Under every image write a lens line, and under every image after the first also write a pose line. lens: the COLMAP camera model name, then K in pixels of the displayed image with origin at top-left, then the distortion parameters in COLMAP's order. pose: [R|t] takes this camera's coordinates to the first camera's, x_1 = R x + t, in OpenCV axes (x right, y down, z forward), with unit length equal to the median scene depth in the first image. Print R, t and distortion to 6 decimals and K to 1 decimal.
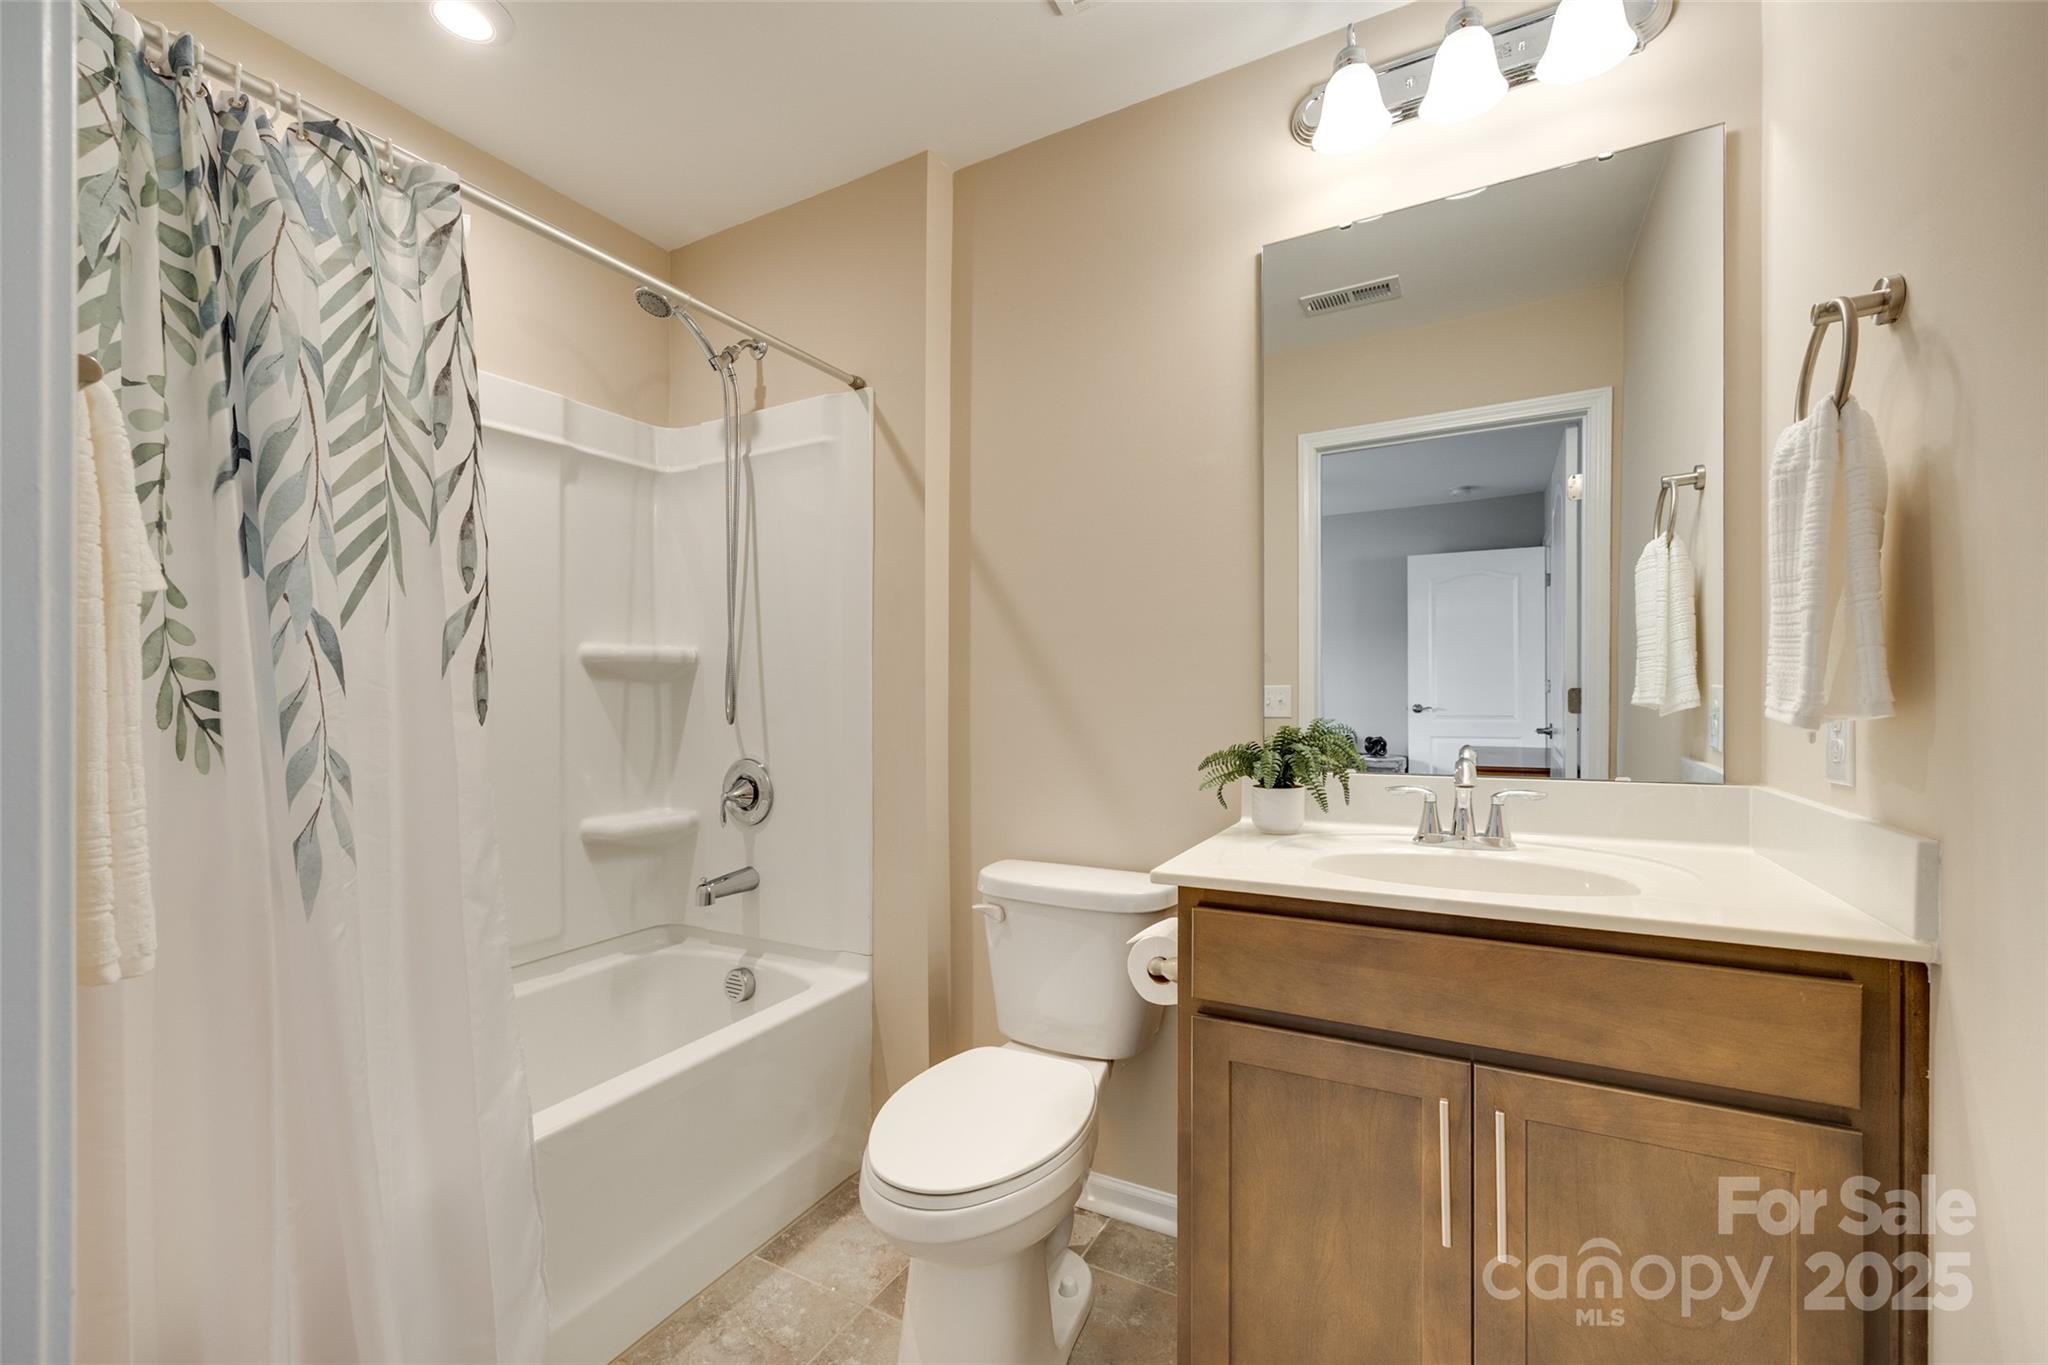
lens RADIAL K [[821.9, 0, 1022.6], [0, 821.9, 692.3], [0, 0, 1]] dist [-0.003293, 0.000031]
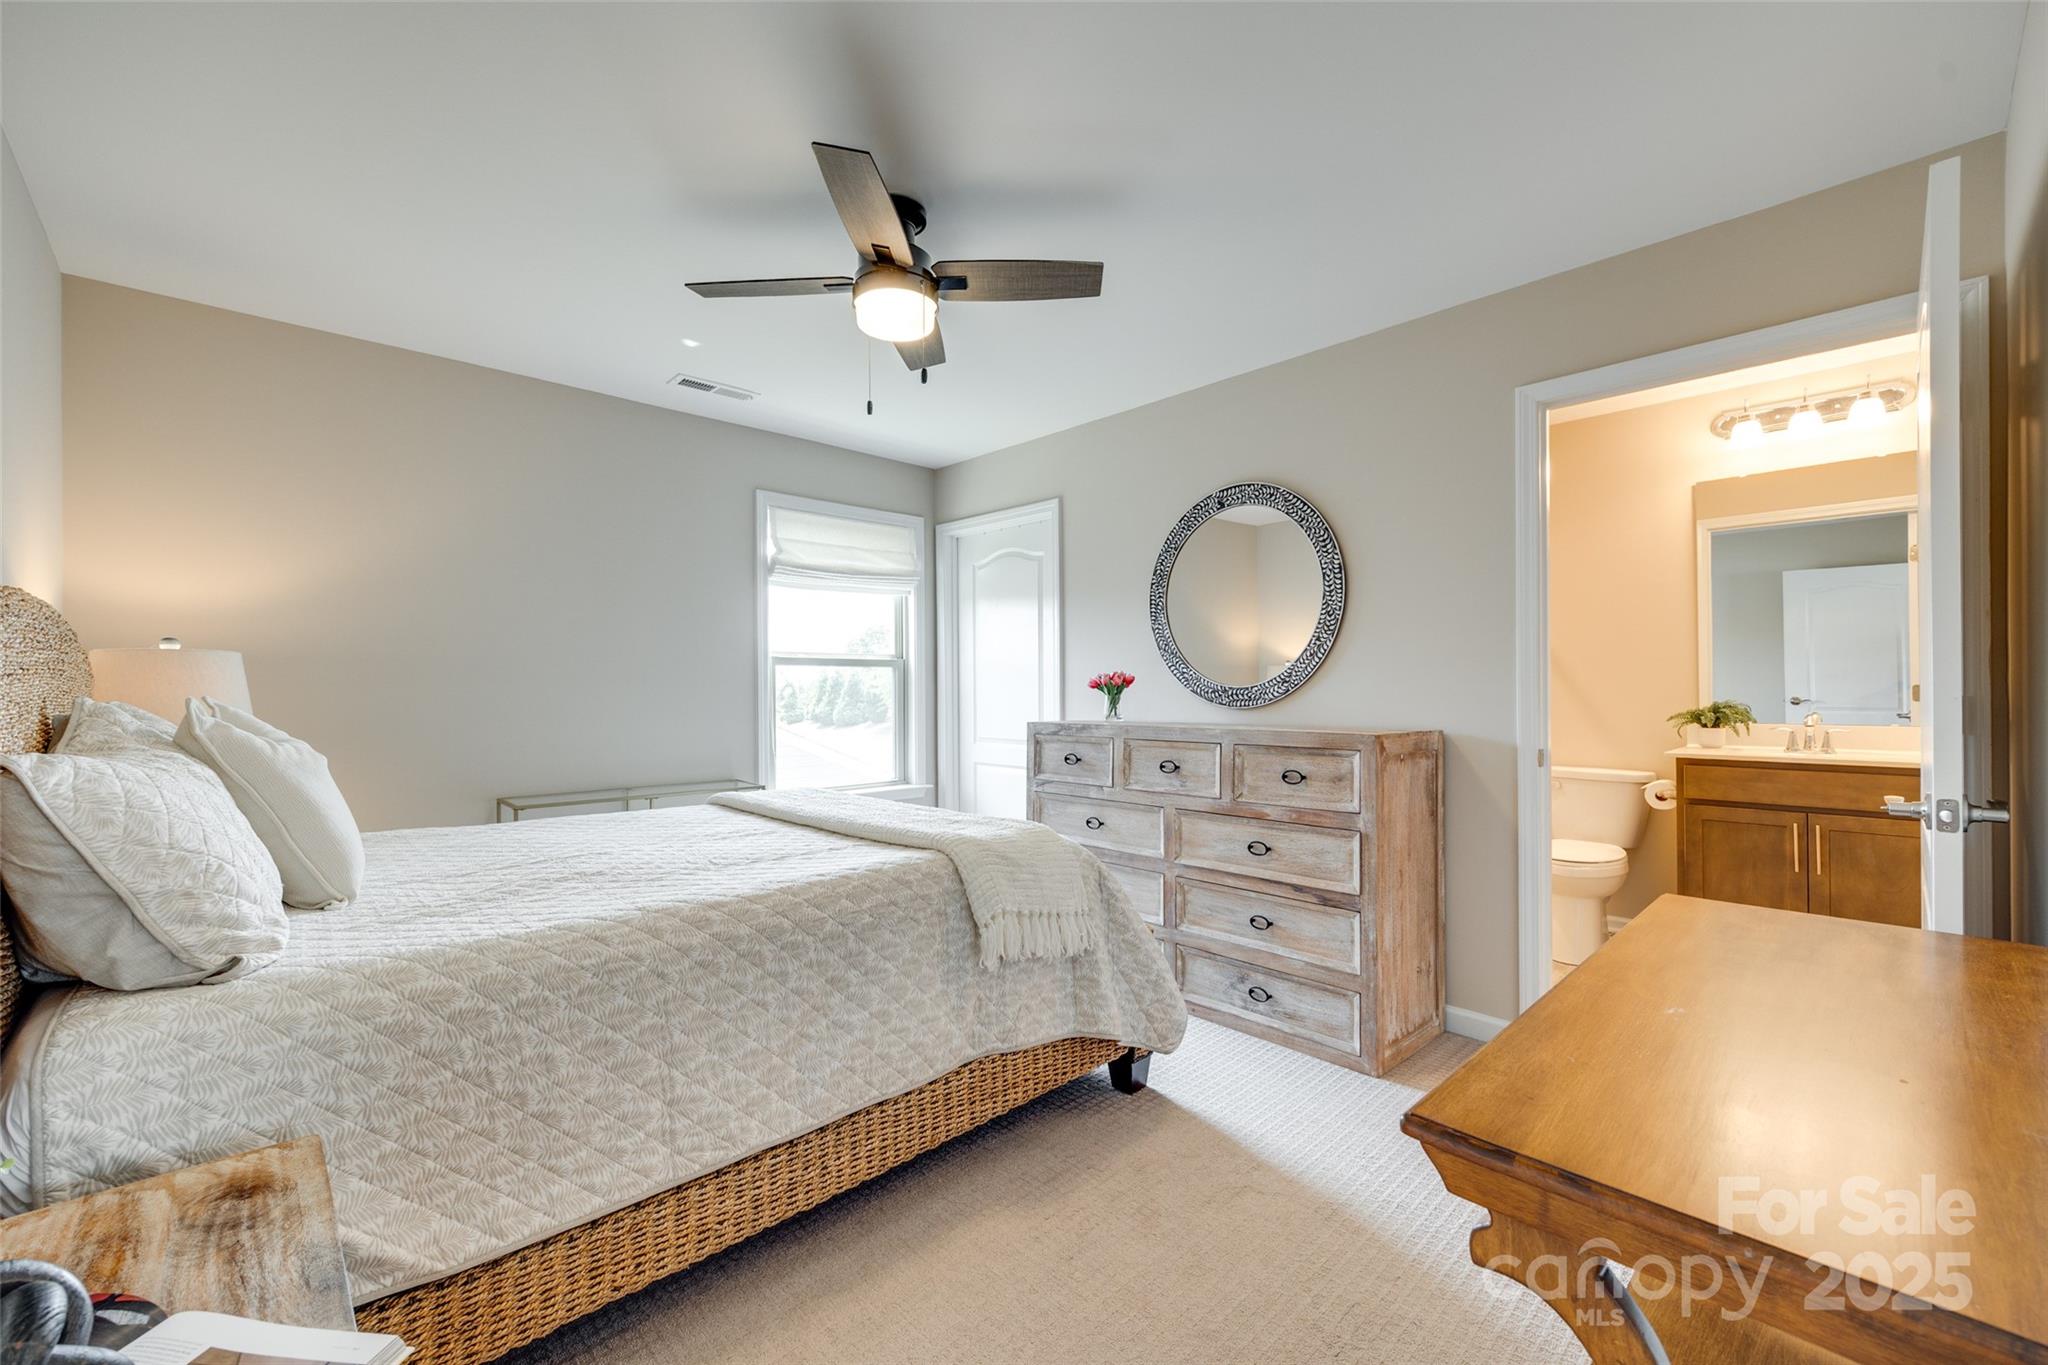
lens RADIAL K [[821.9, 0, 1026.4], [0, 821.9, 681.4], [0, 0, 1]] dist [-0.003293, 0.000031]
pose [[0.952132, -0.004185, -0.305658, -0.852045], [0.001647, 0.999962, -0.008558, 0.001049], [0.305682, 0.007645, 0.952103, -1.858346]]
